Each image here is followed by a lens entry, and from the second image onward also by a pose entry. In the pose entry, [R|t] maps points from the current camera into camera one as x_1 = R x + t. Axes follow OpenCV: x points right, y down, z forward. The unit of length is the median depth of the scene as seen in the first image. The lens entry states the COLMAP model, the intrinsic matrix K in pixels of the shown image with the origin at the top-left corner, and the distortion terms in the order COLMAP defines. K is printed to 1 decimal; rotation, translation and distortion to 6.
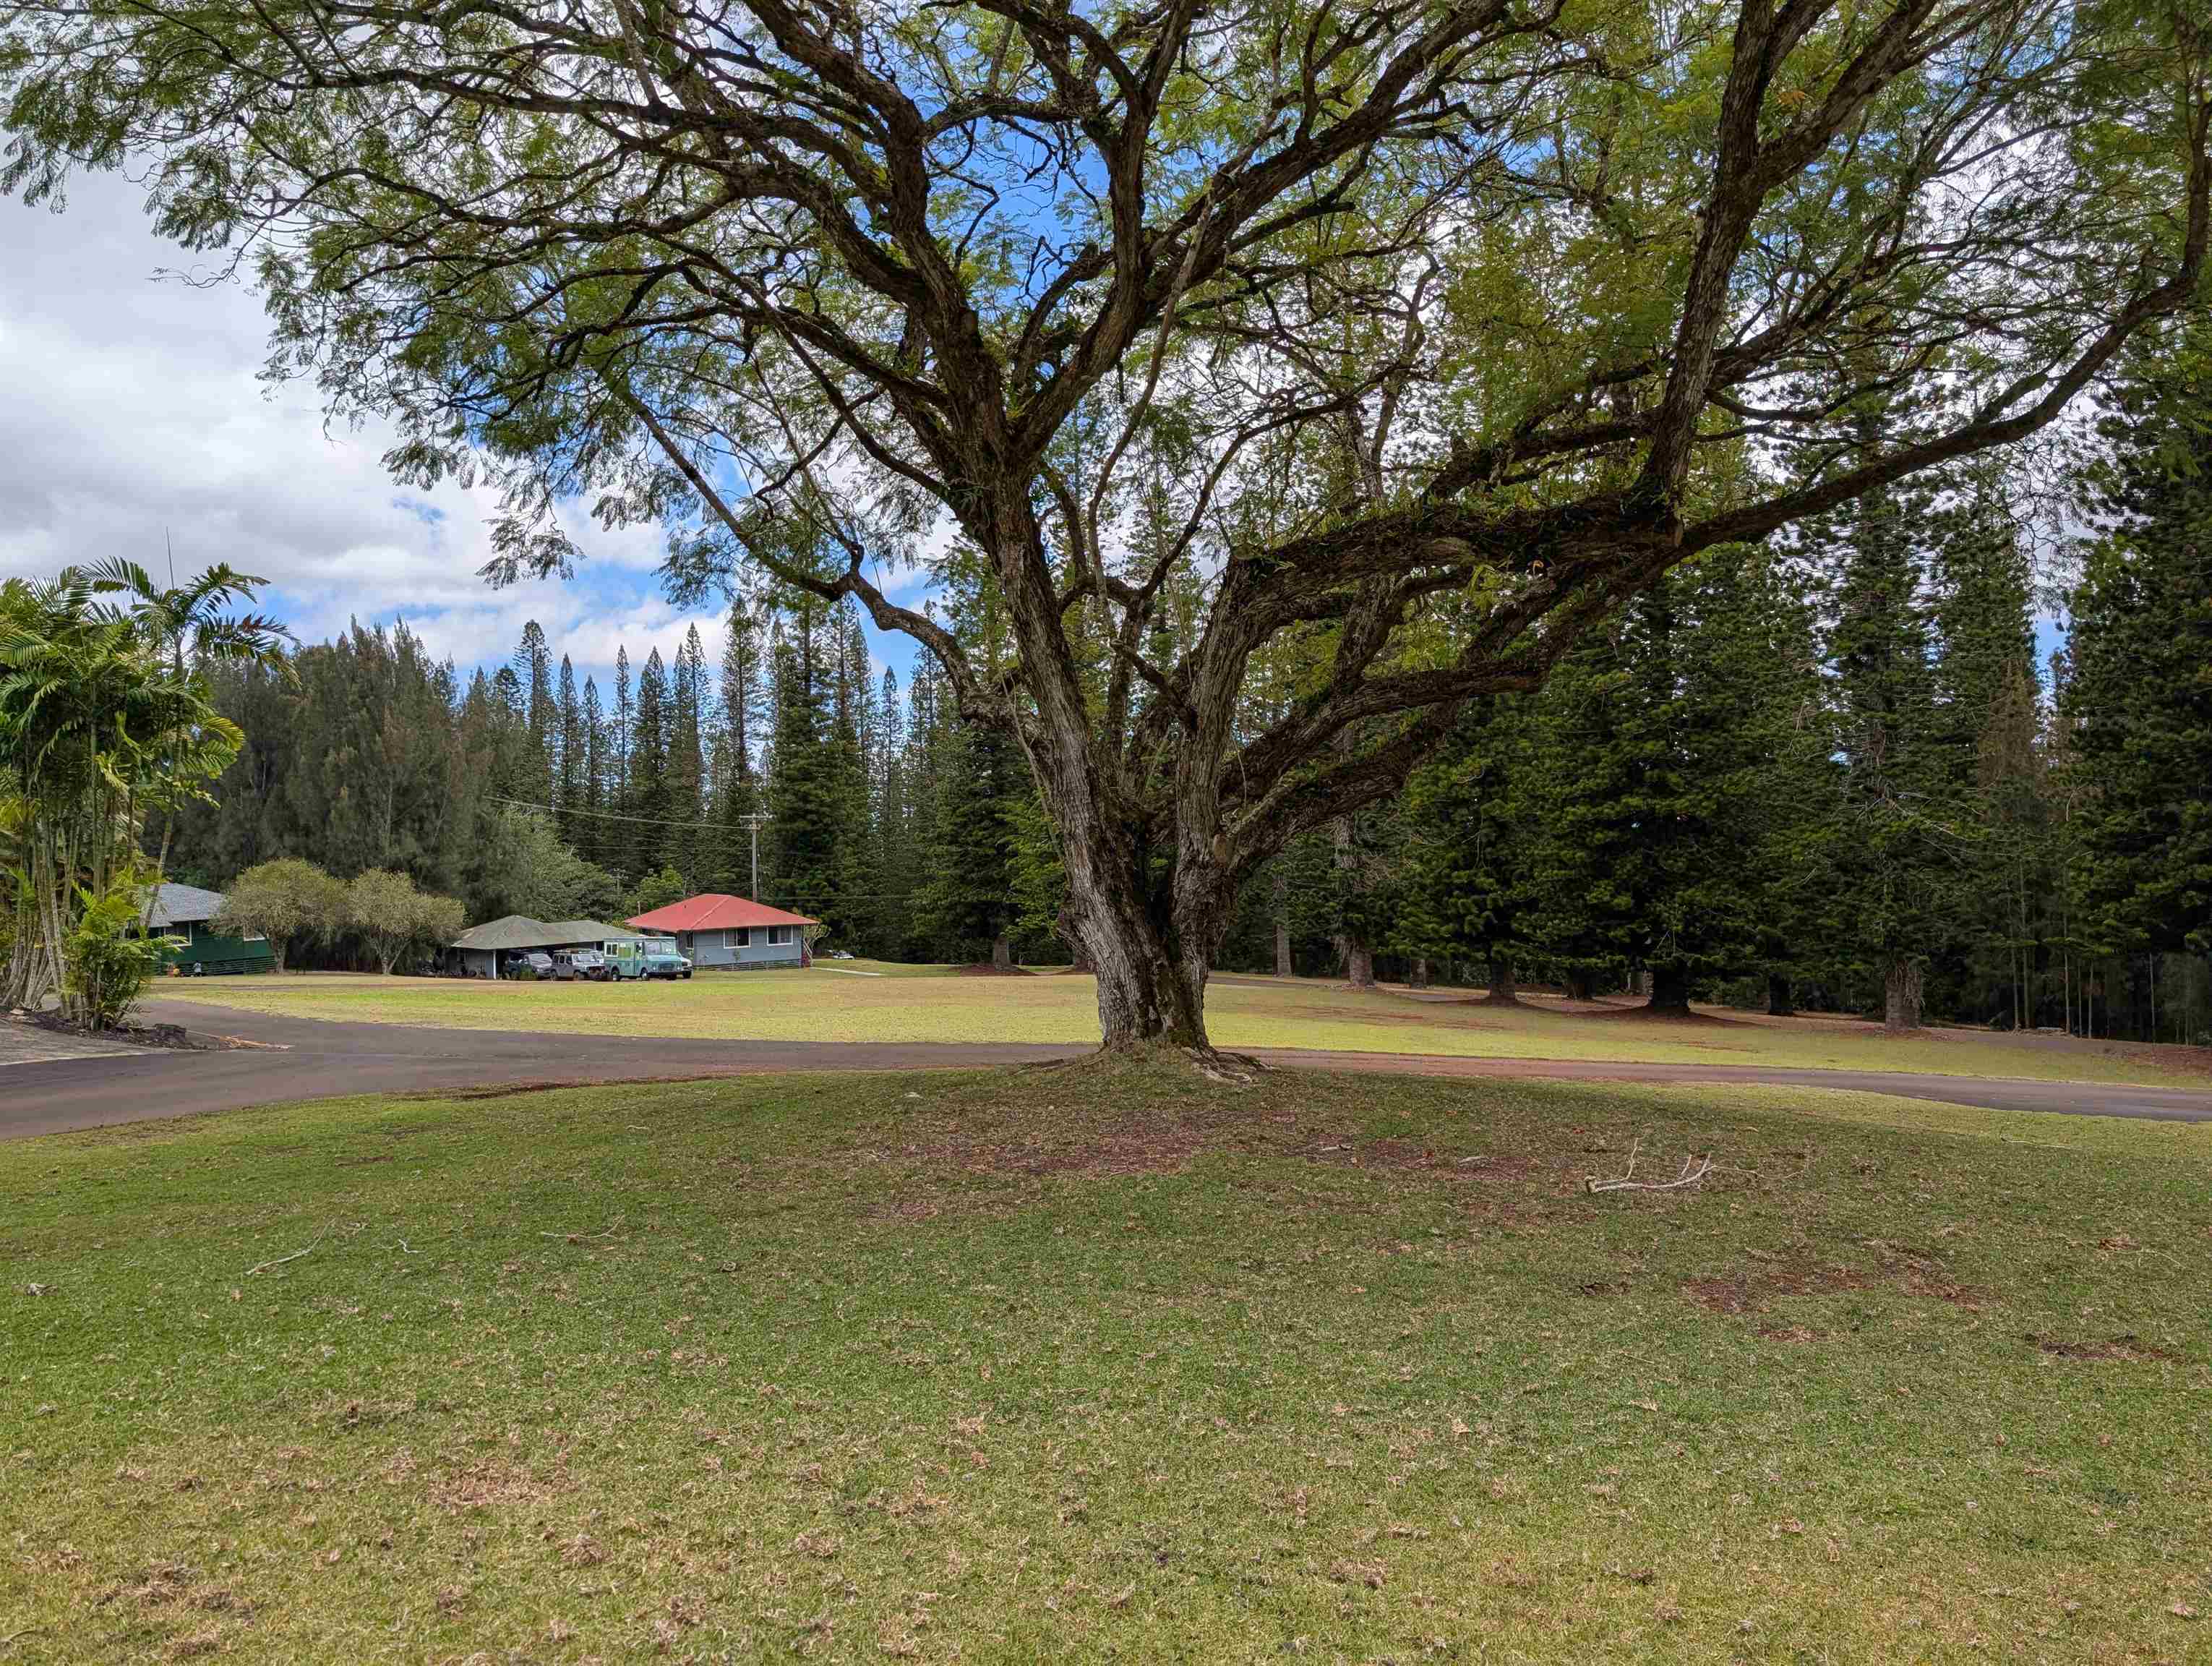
lens RADIAL K [[1584.3, 0, 1092.6], [0, 1584.3, 836.0], [0, 0, 1]] dist [0.015769, -0.008614]
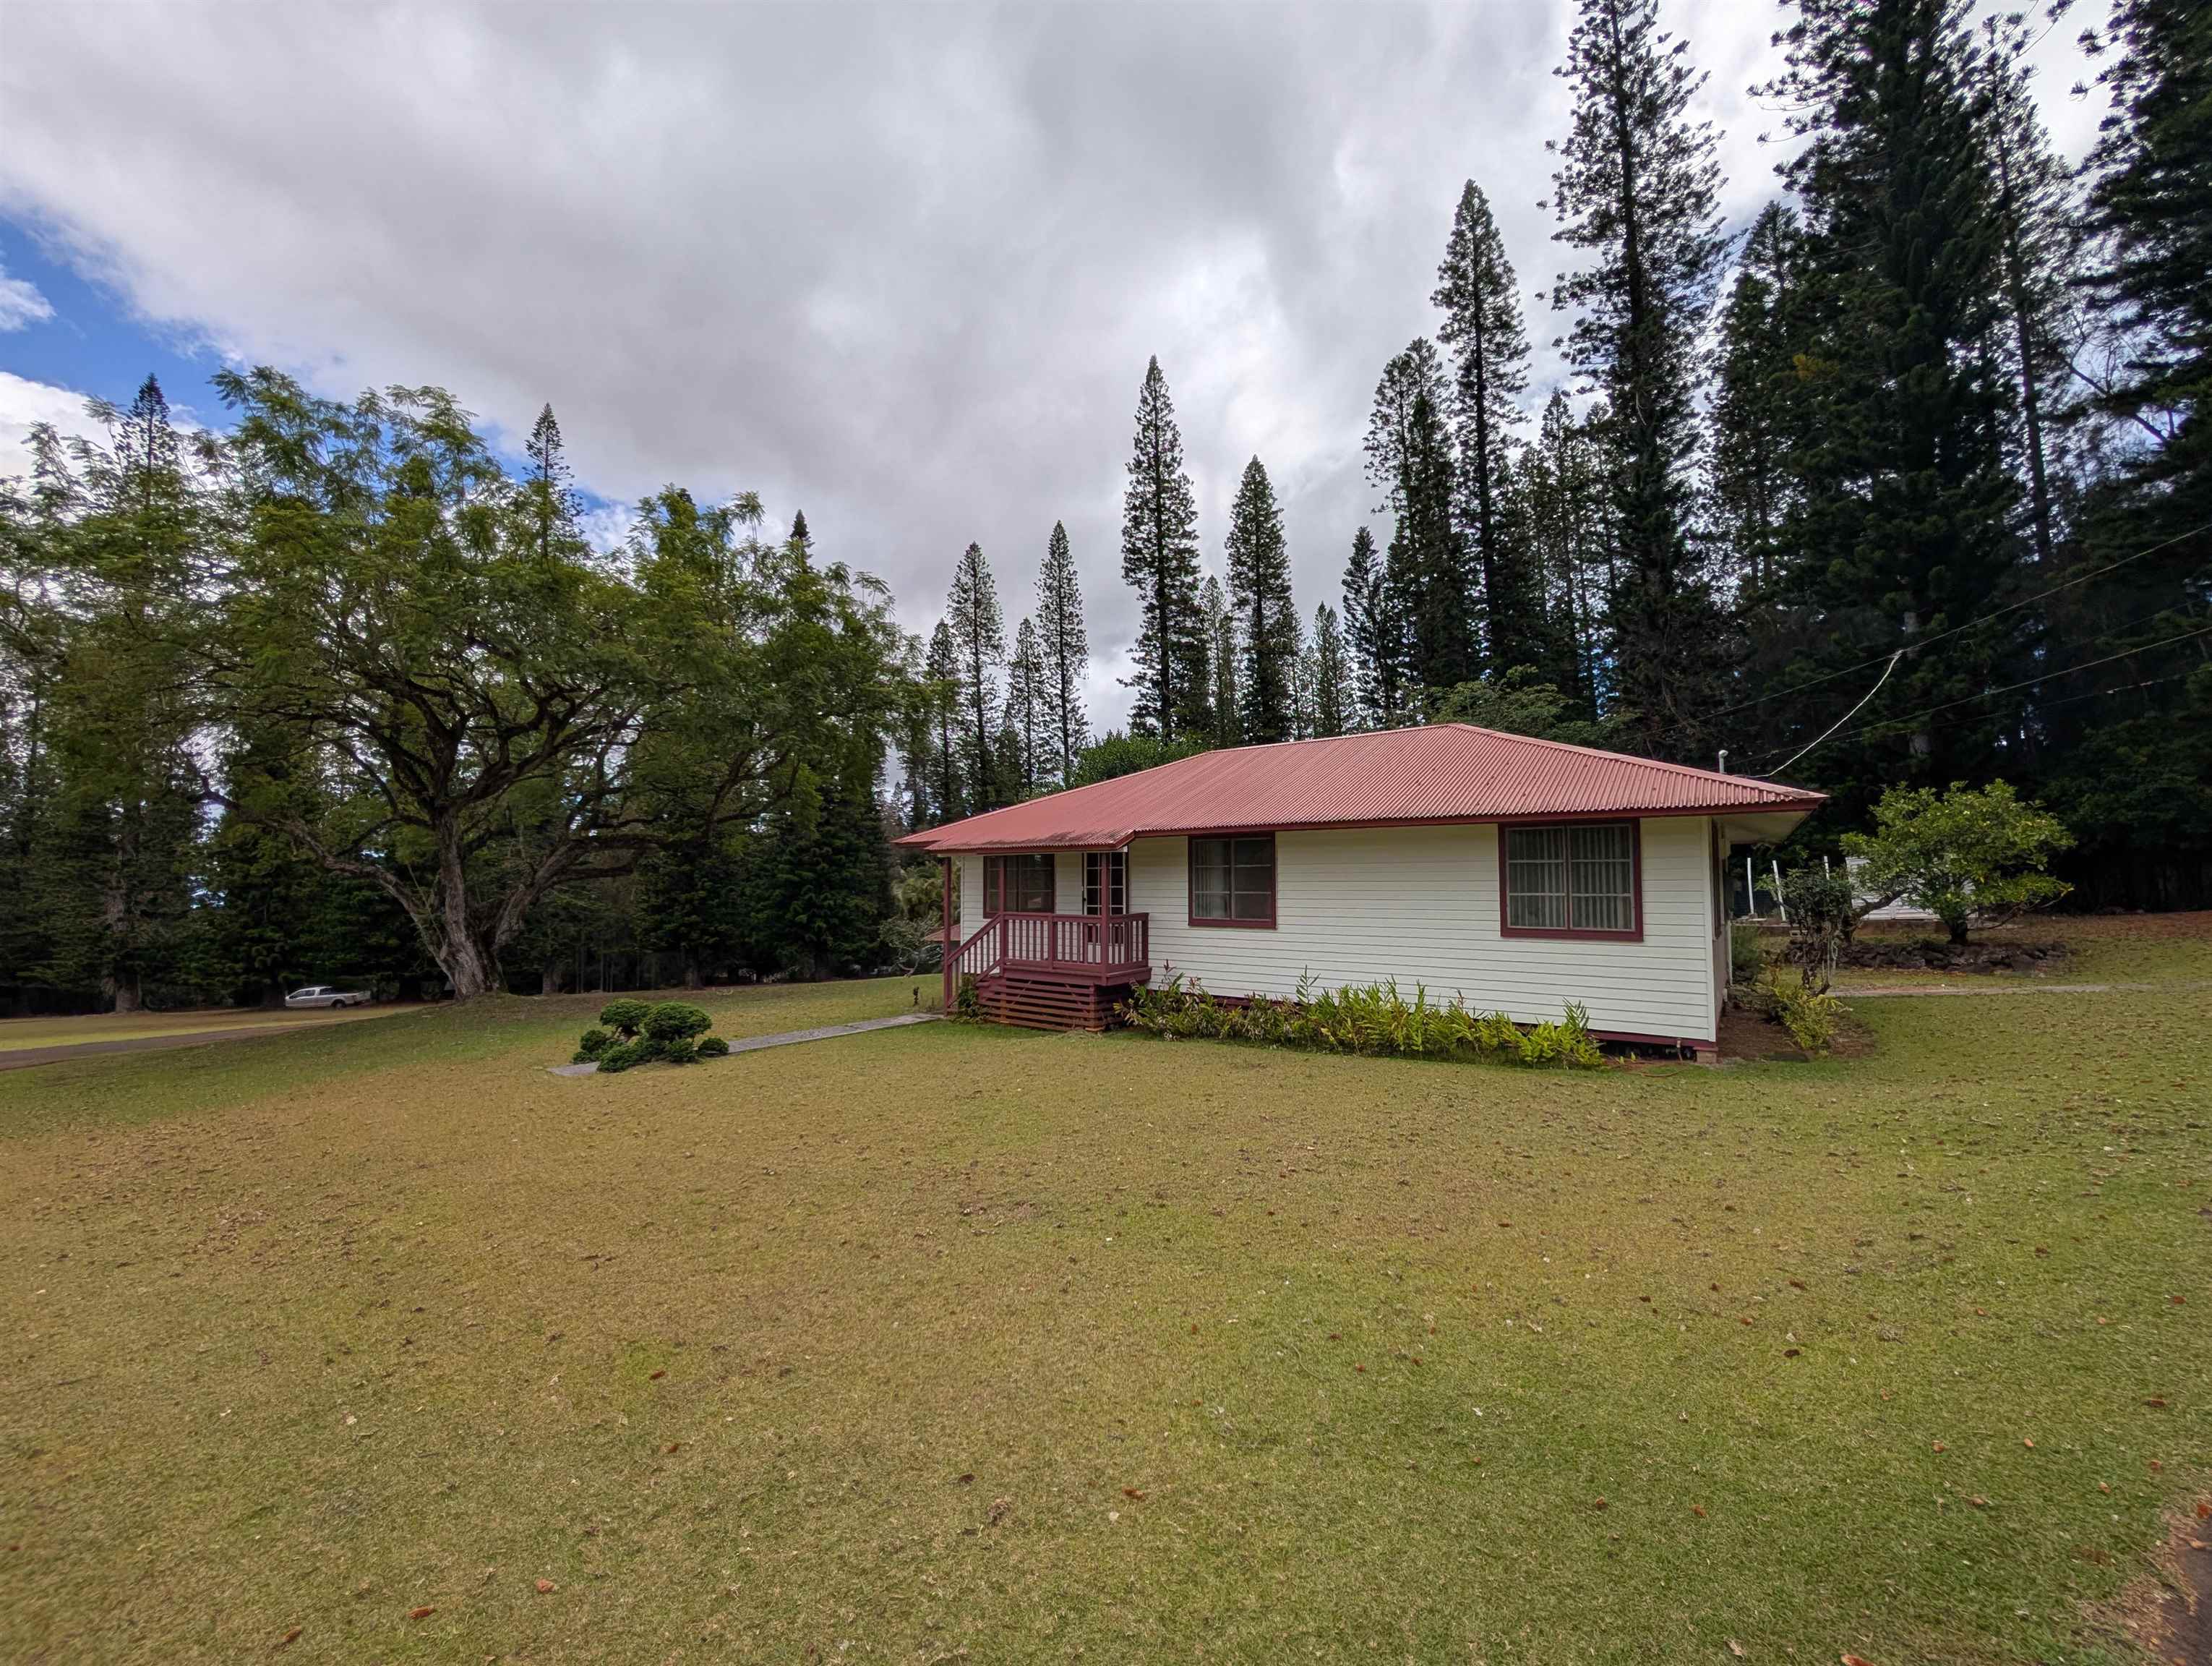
lens RADIAL K [[837.1, 0, 1110.6], [0, 837.1, 837.6], [0, 0, 1]] dist [0.005286, -0.000553]
pose [[0.404872, 0.064705, 0.912081, -0.257612], [0.001074, 0.997459, -0.071239, -0.011939], [-0.914373, 0.029823, 0.403774, -0.184962]]
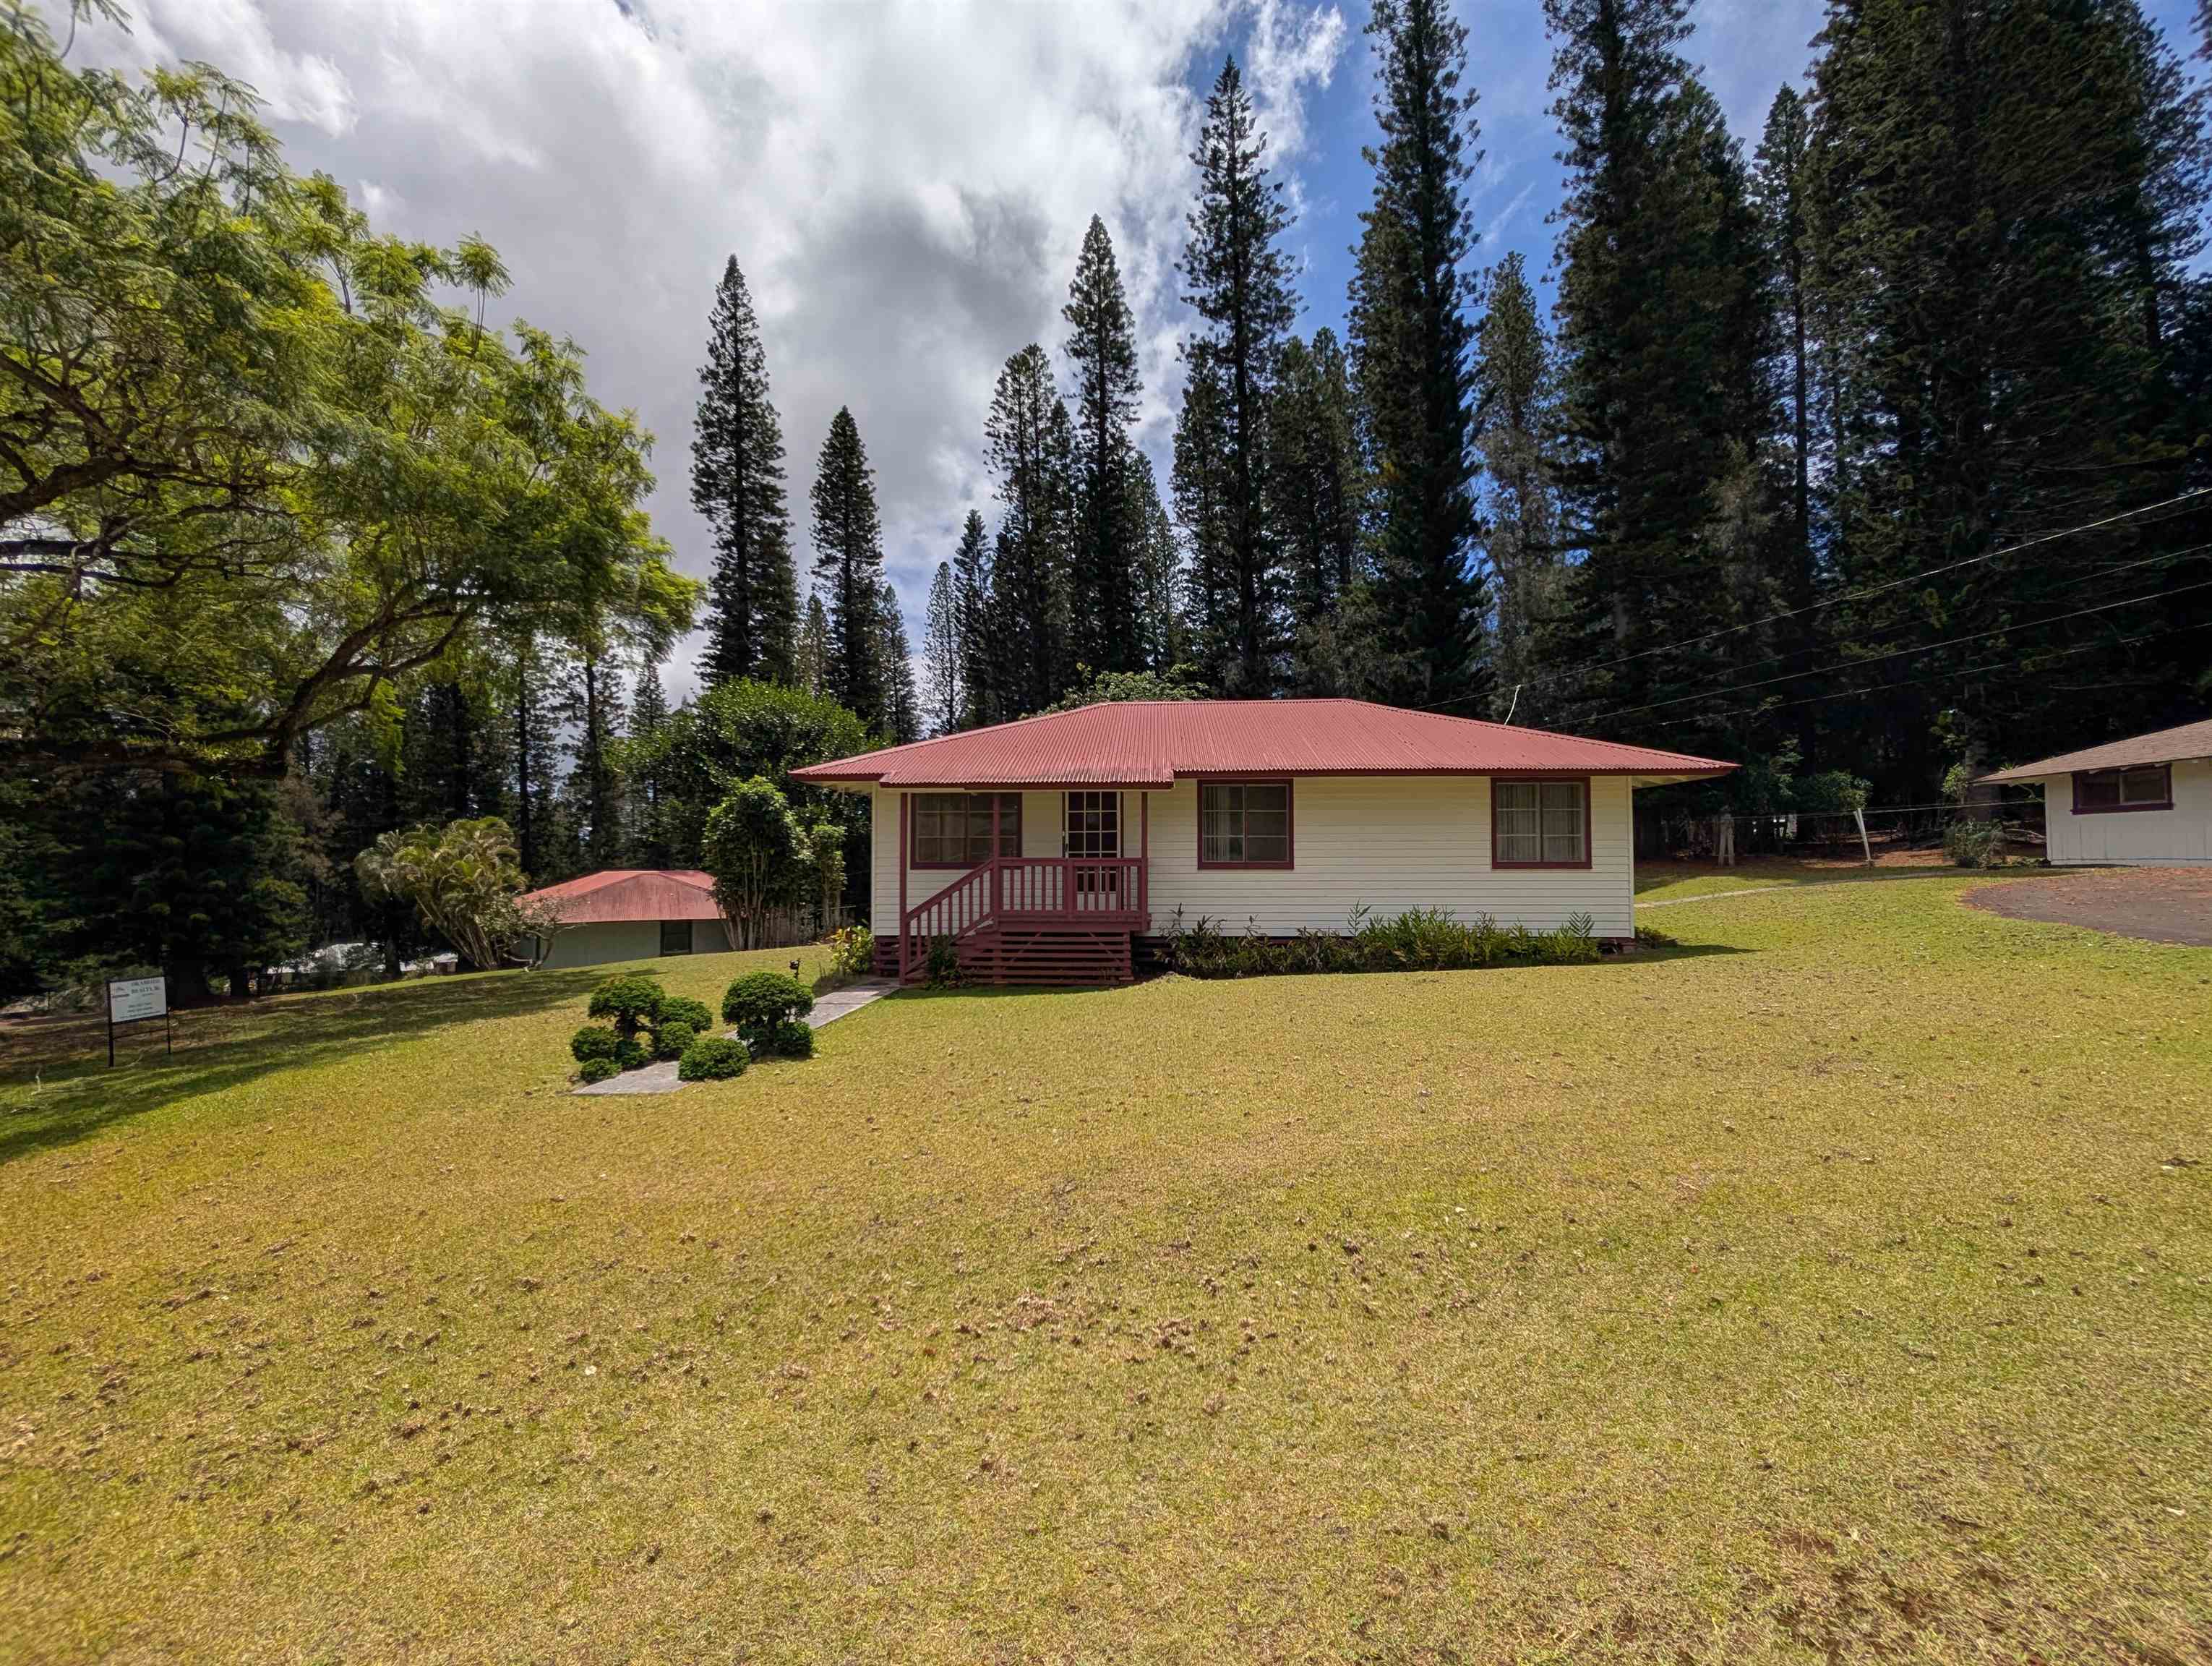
lens RADIAL K [[837.1, 0, 1110.6], [0, 837.1, 837.6], [0, 0, 1]] dist [0.005286, -0.000553]
pose [[-0.178321, 0.049716, 0.982716, -0.261797], [0.011626, 0.998759, -0.048418, -0.000612], [-0.983904, 0.002791, -0.178677, -0.026397]]
